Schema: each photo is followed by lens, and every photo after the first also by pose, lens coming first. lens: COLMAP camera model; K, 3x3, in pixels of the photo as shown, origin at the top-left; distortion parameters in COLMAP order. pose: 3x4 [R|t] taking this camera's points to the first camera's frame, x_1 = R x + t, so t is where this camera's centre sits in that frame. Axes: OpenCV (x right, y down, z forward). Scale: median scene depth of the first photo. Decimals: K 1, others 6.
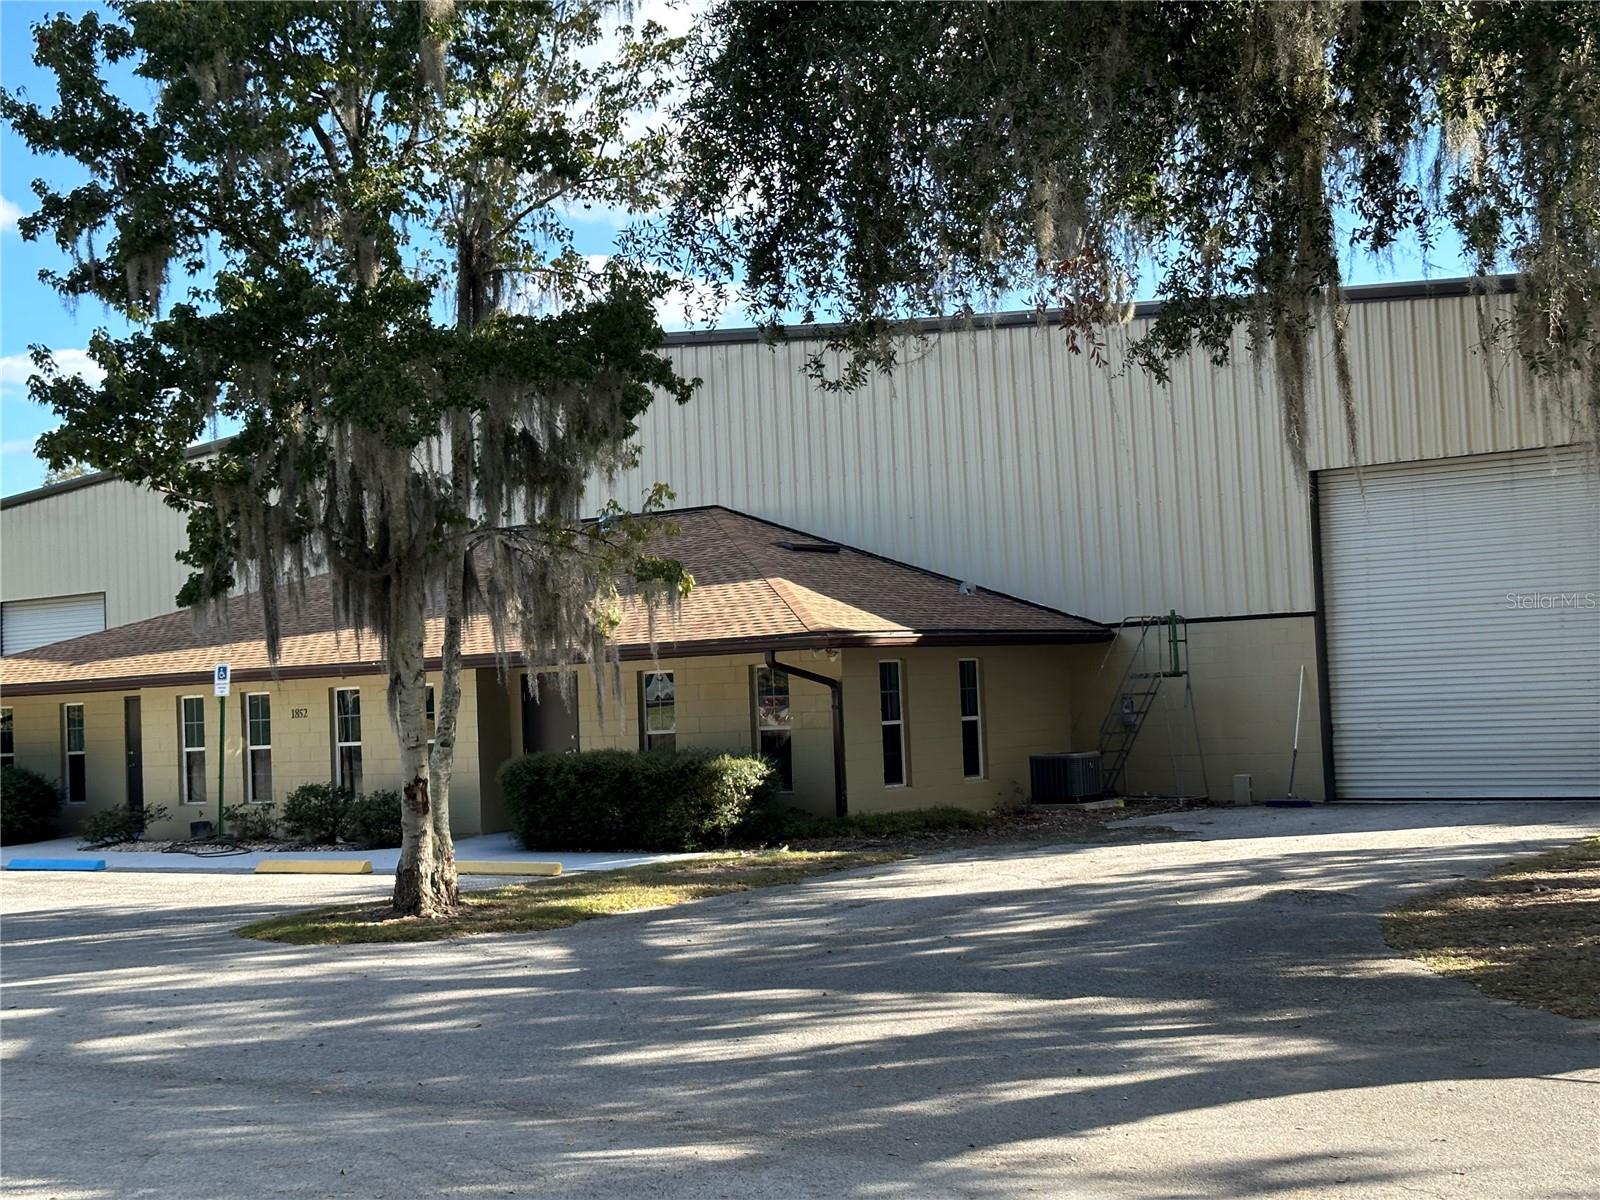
lens RADIAL K [[2137.9, 0, 859.3], [0, 2137.9, 592.9], [0, 0, 1]] dist [0.122313, -0.013005]
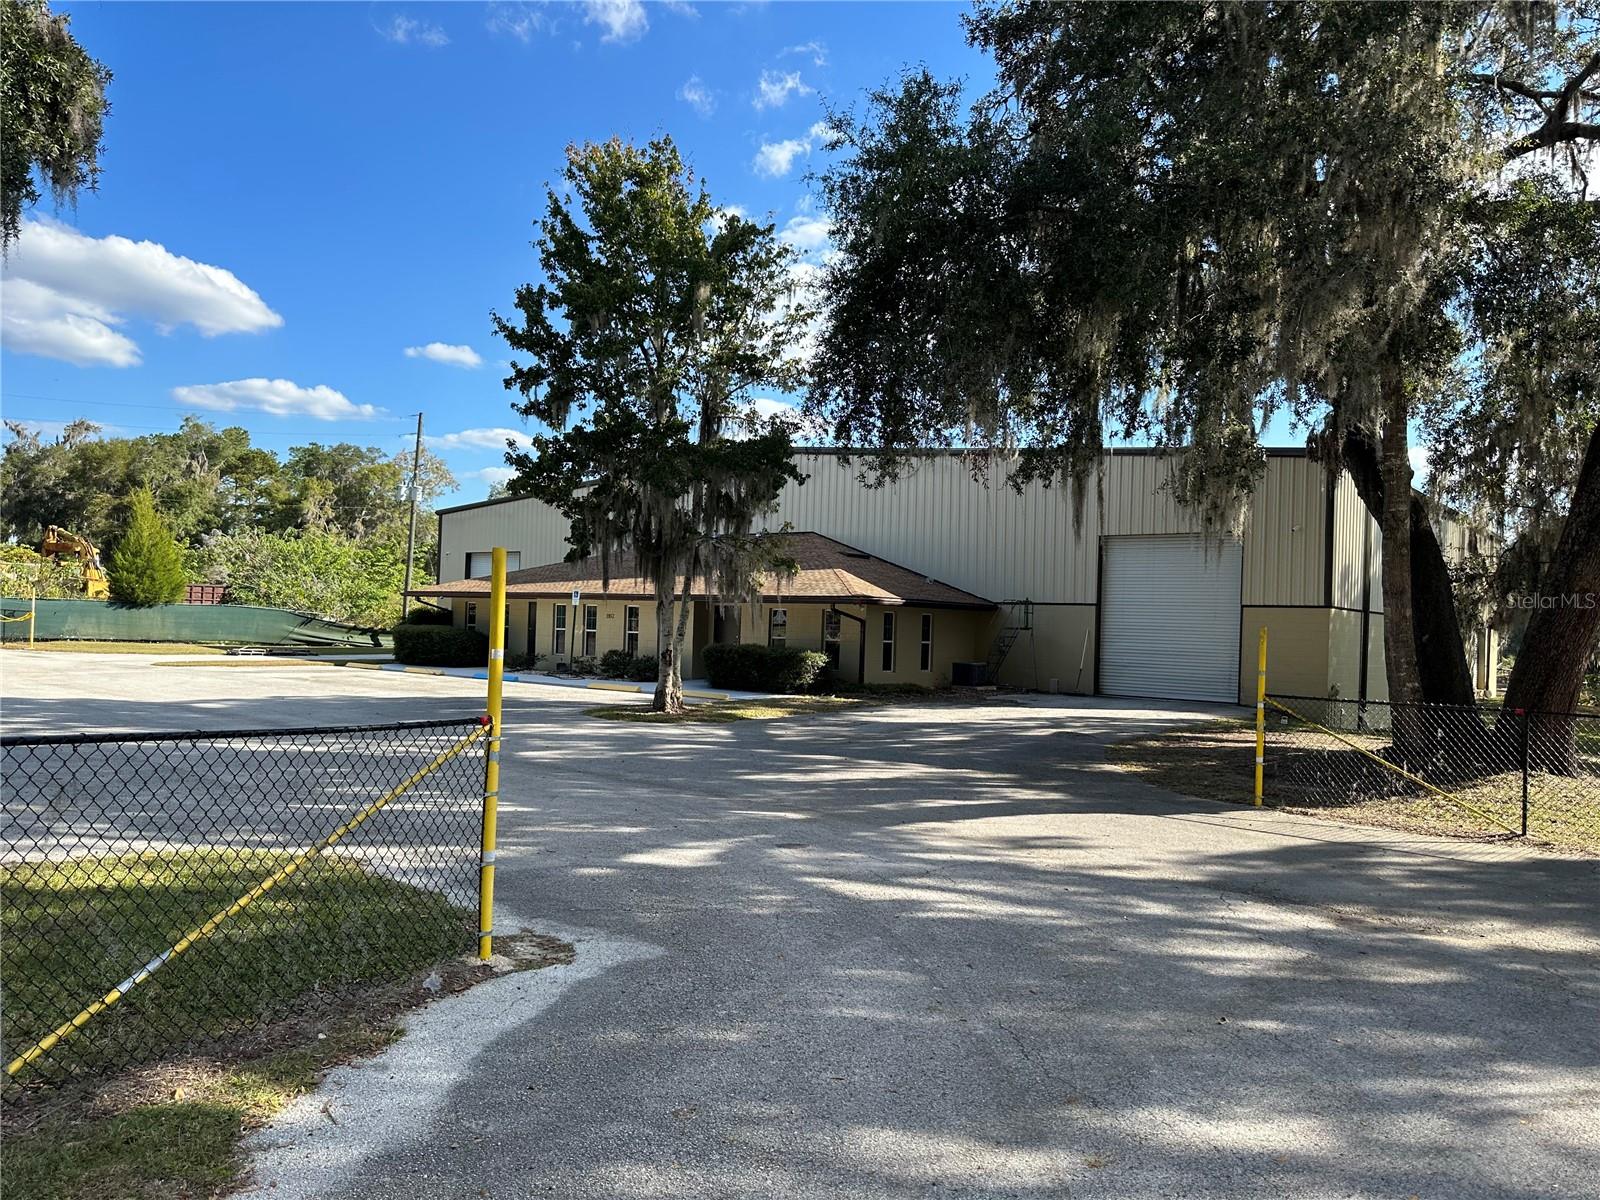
lens RADIAL K [[1111.5, 0, 800.0], [0, 1111.5, 600.0], [0, 0, 1]] dist [0.075482, -0.088013]
pose [[0.994657, 0.073726, -0.072257, 0.005579], [-0.071993, 0.997058, 0.026308, -0.002845], [0.073984, -0.020966, 0.997039, -0.107241]]
